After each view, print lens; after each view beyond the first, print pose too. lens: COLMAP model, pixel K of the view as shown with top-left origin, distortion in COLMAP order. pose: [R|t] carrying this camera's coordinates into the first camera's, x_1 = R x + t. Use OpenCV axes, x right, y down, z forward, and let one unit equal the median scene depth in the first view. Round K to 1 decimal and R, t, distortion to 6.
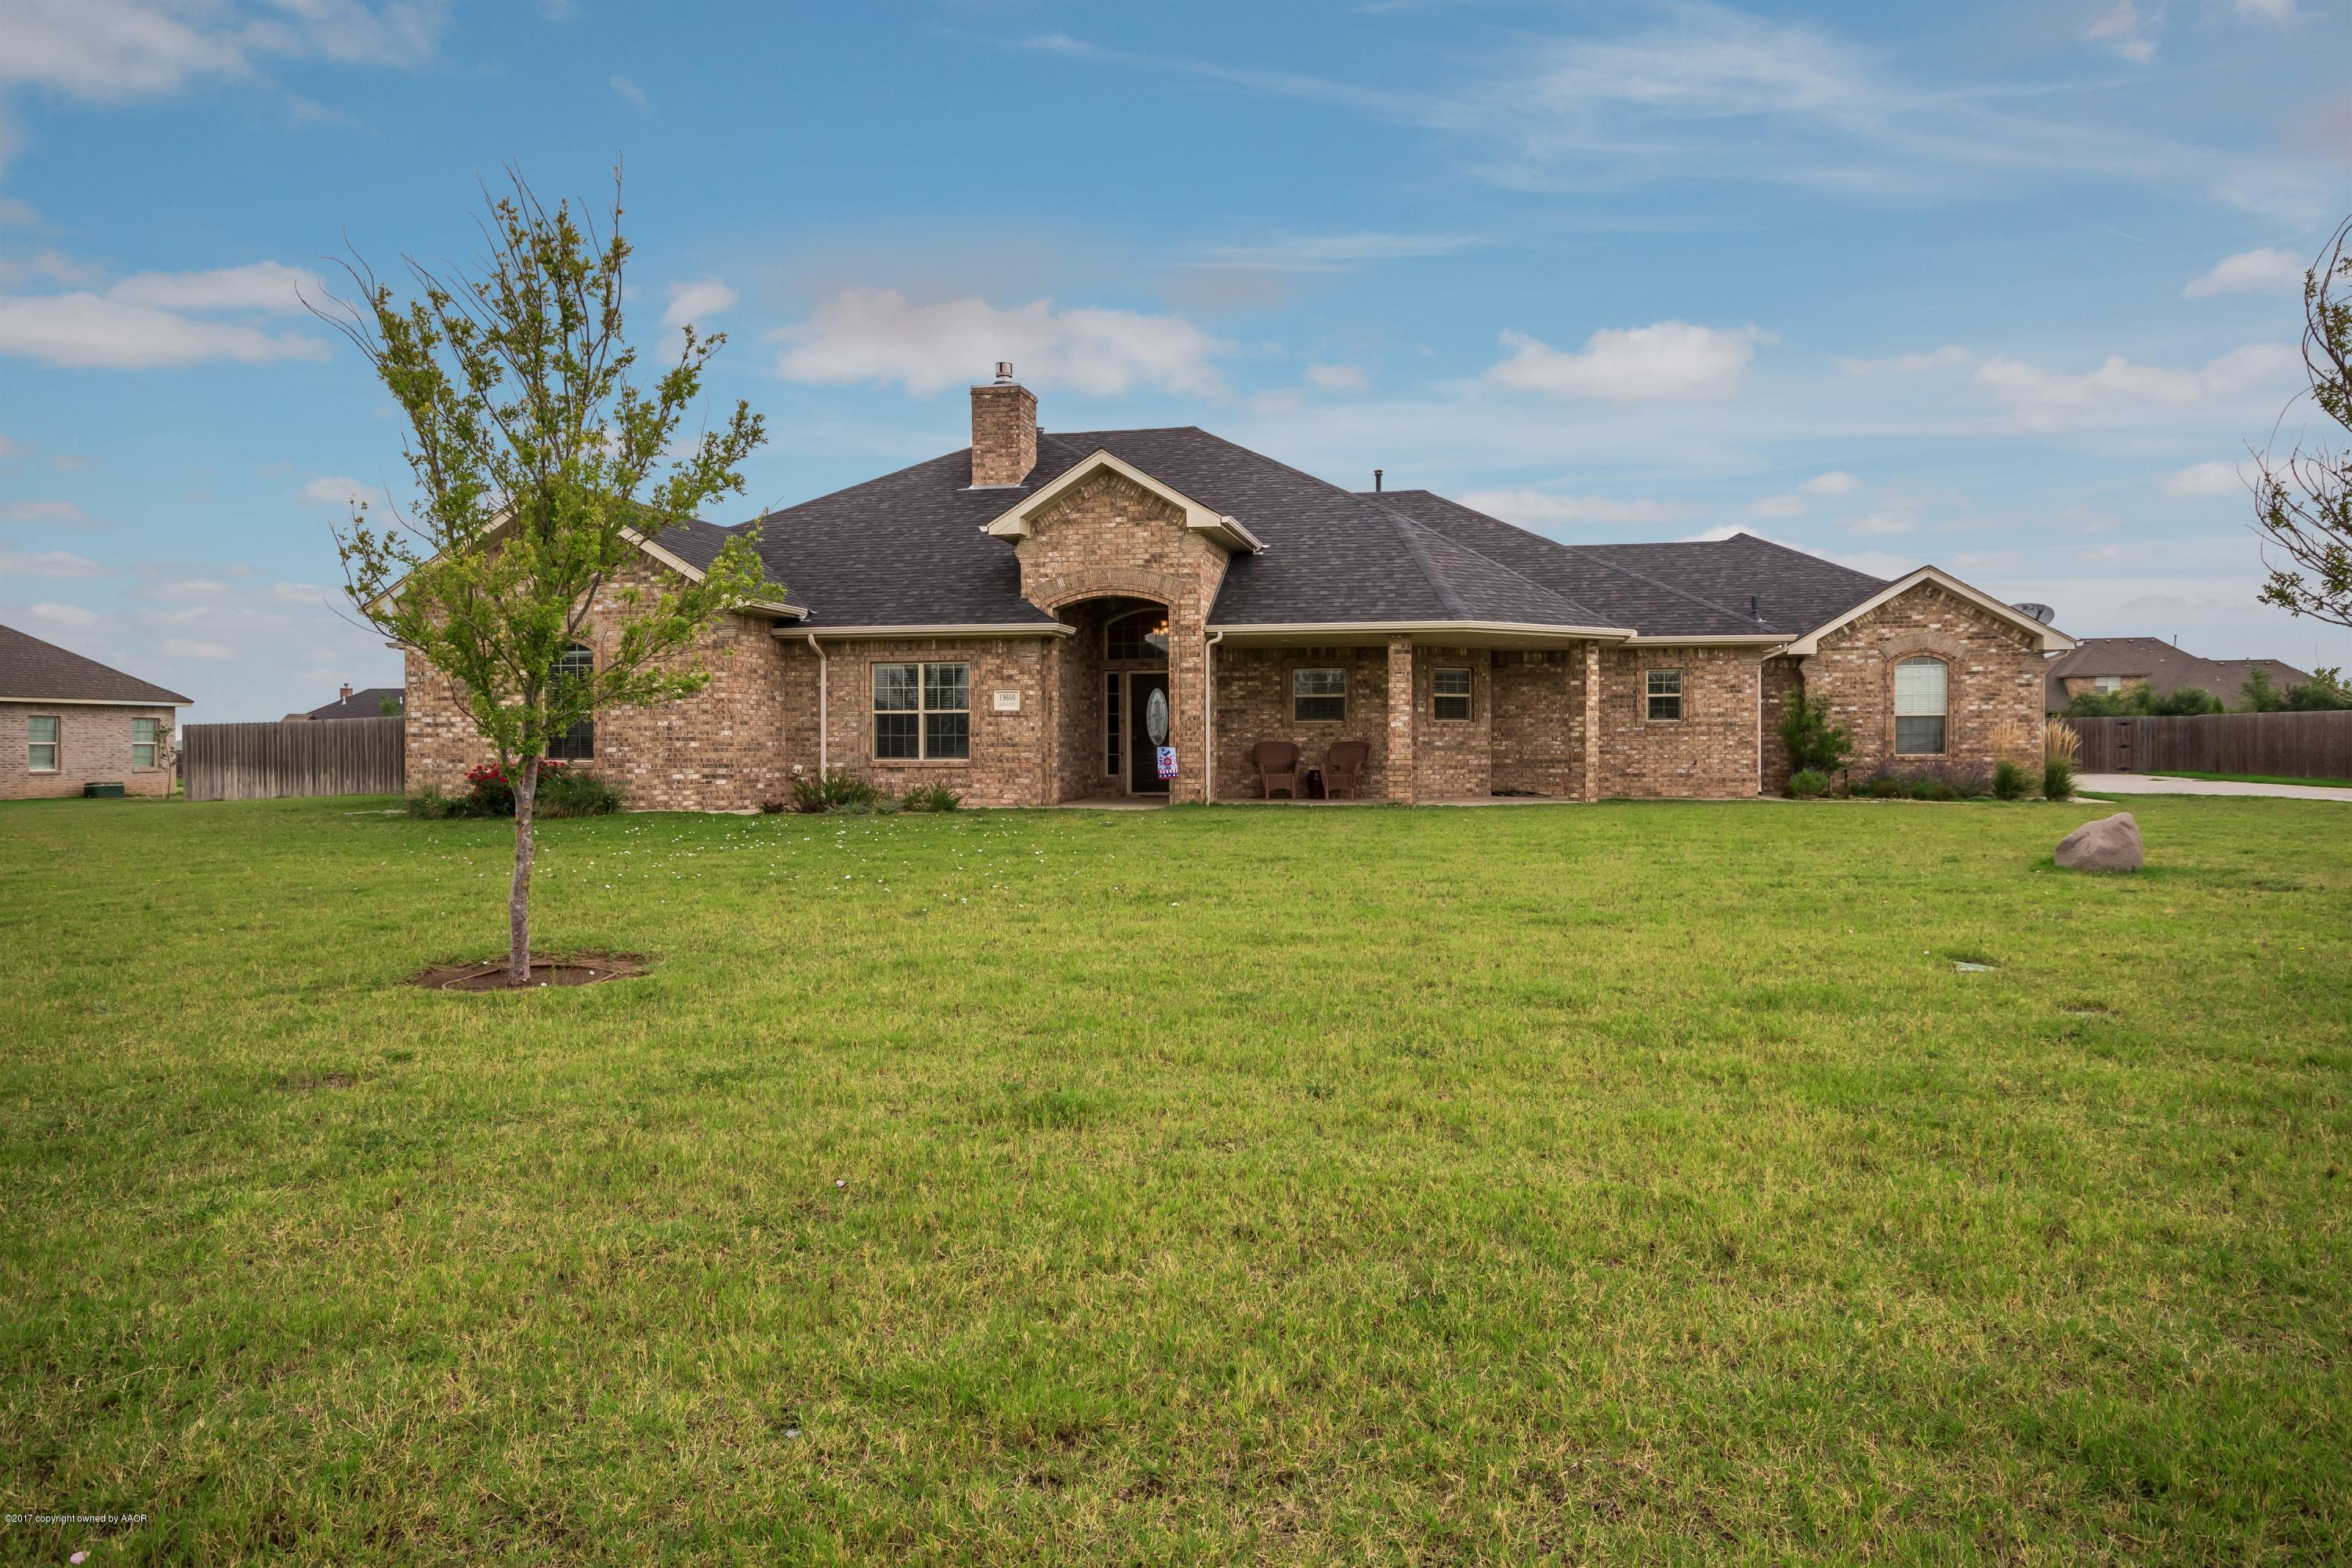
lens RADIAL K [[1297.3, 0, 1176.0], [0, 1297.3, 784.0], [0, 0, 1]] dist [0.001100, 0.000384]
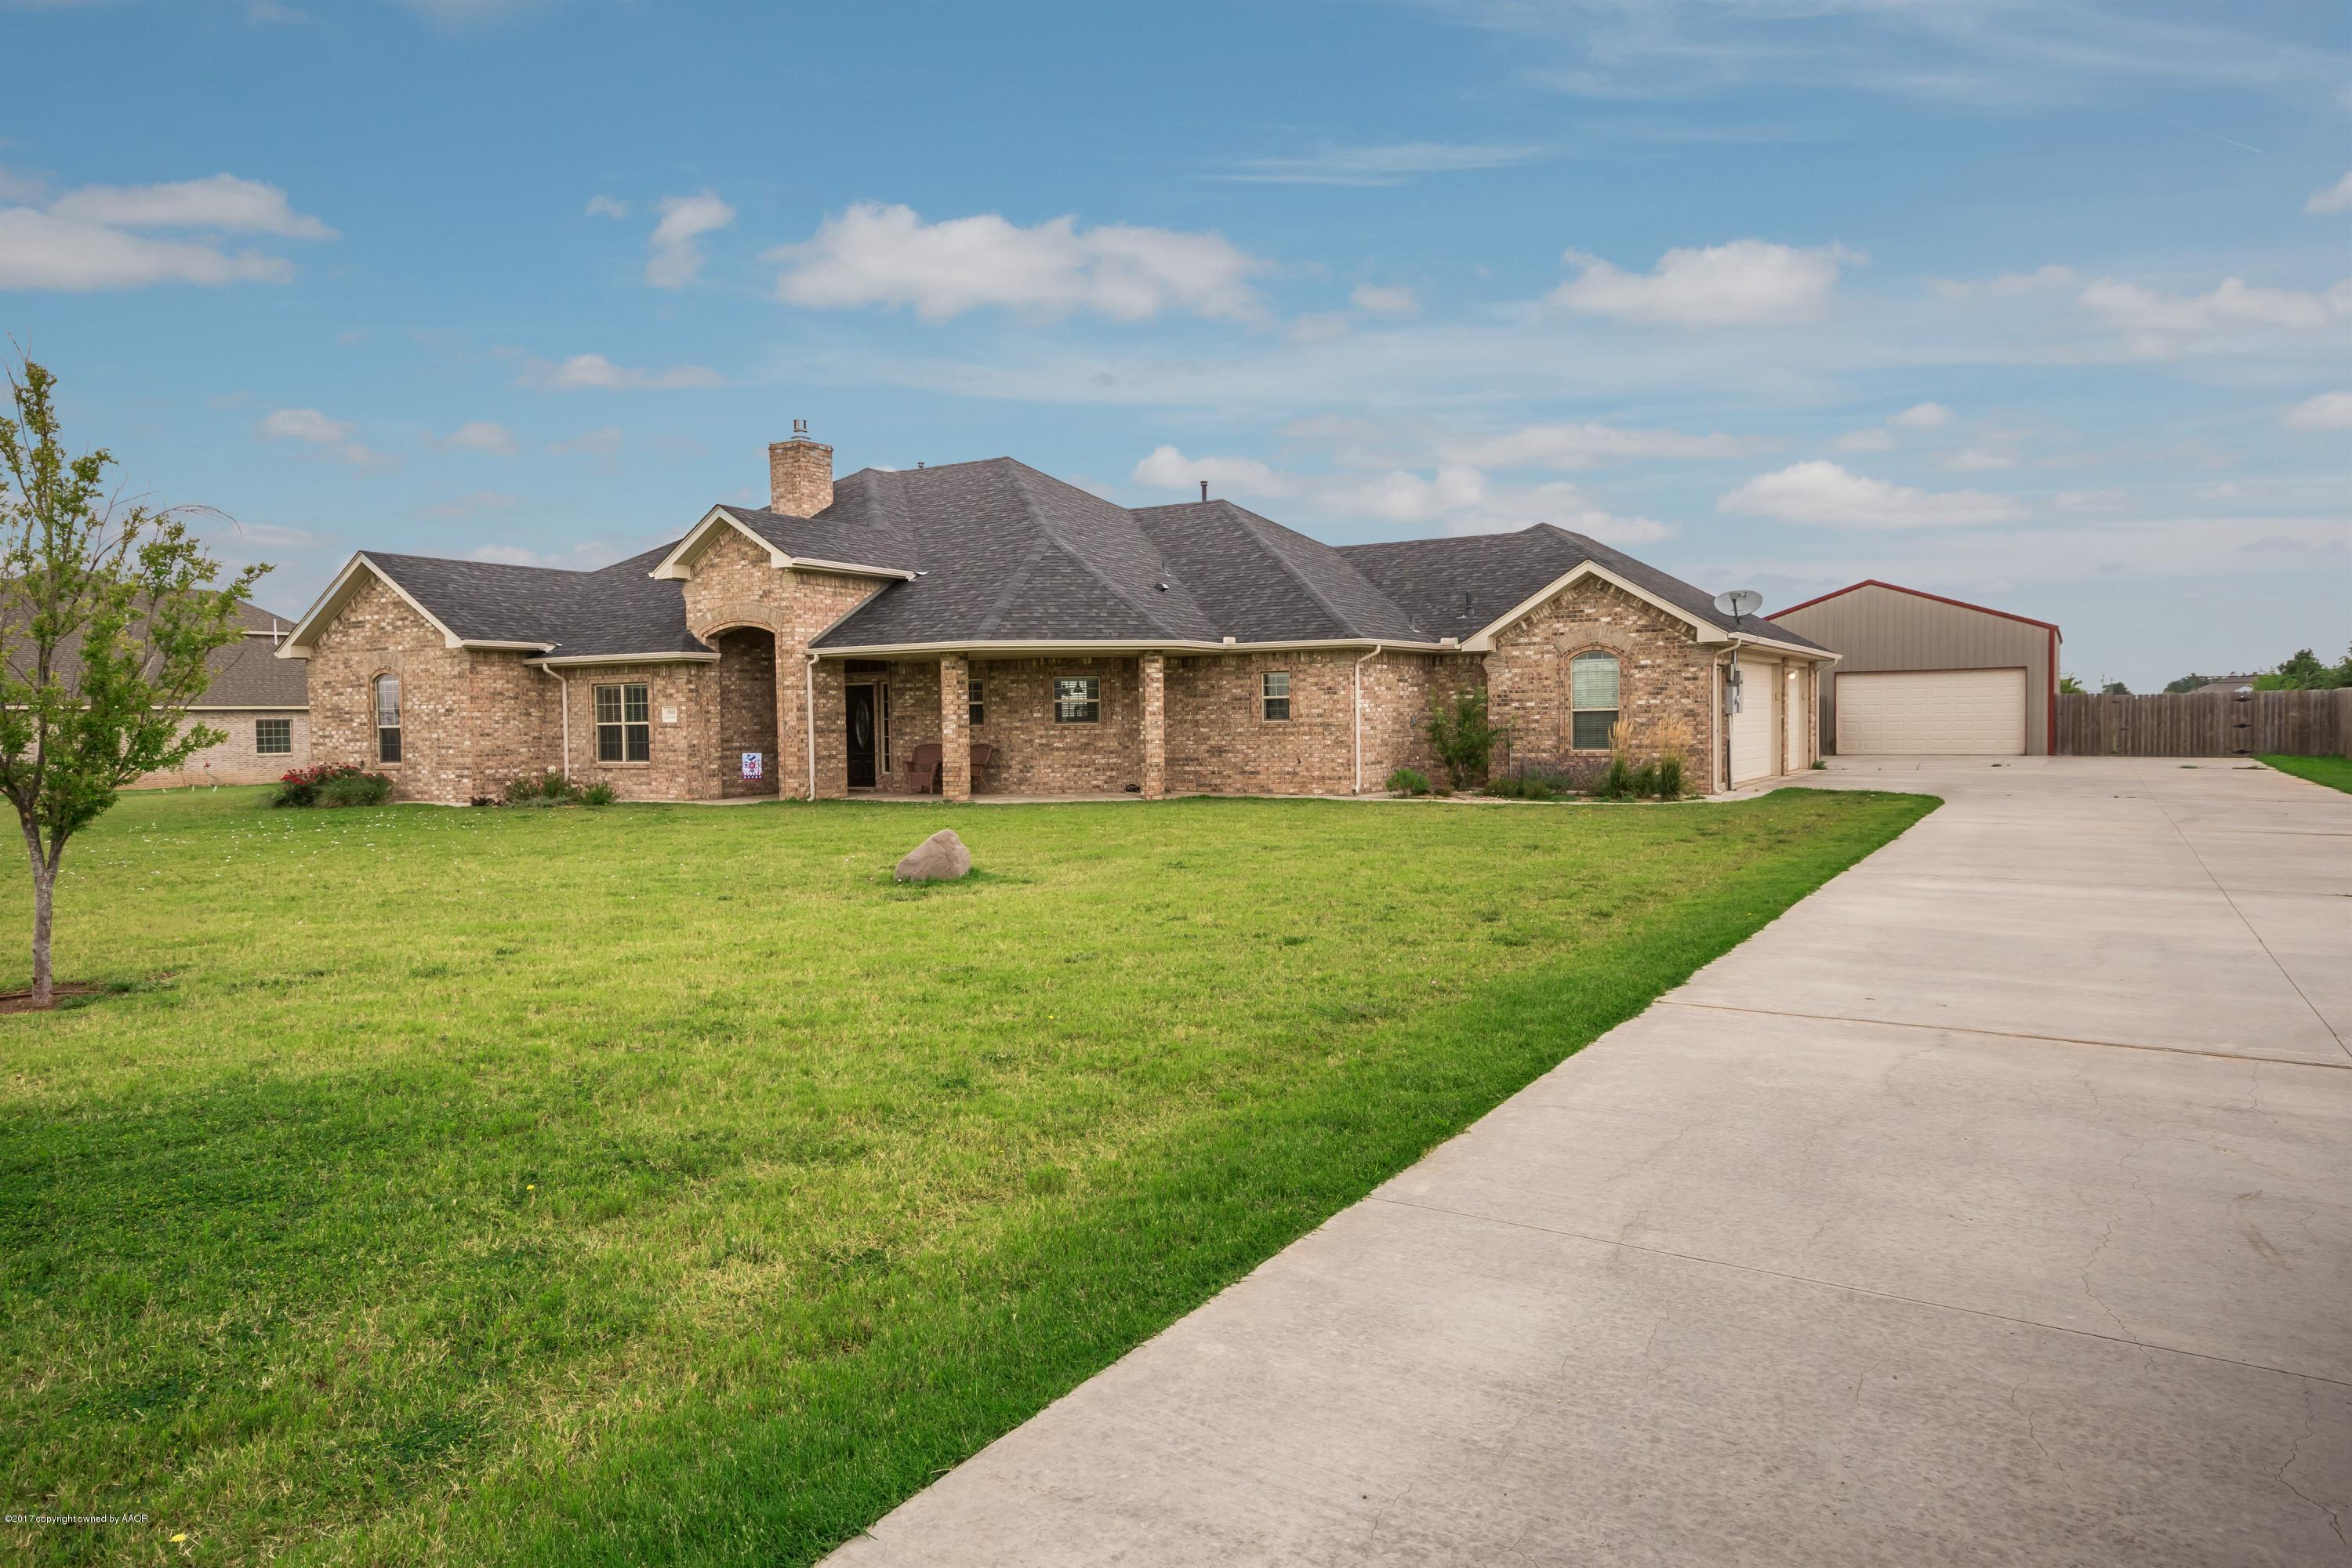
lens RADIAL K [[1253.2, 0, 1179.2], [0, 1253.2, 793.1], [0, 0, 1]] dist [-0.001101, -0.007409]
pose [[0.959693, 0.005665, -0.280992, 0.635630], [0.002407, 0.999594, 0.028374, -0.021135], [0.281039, -0.027907, 0.959290, -0.004229]]
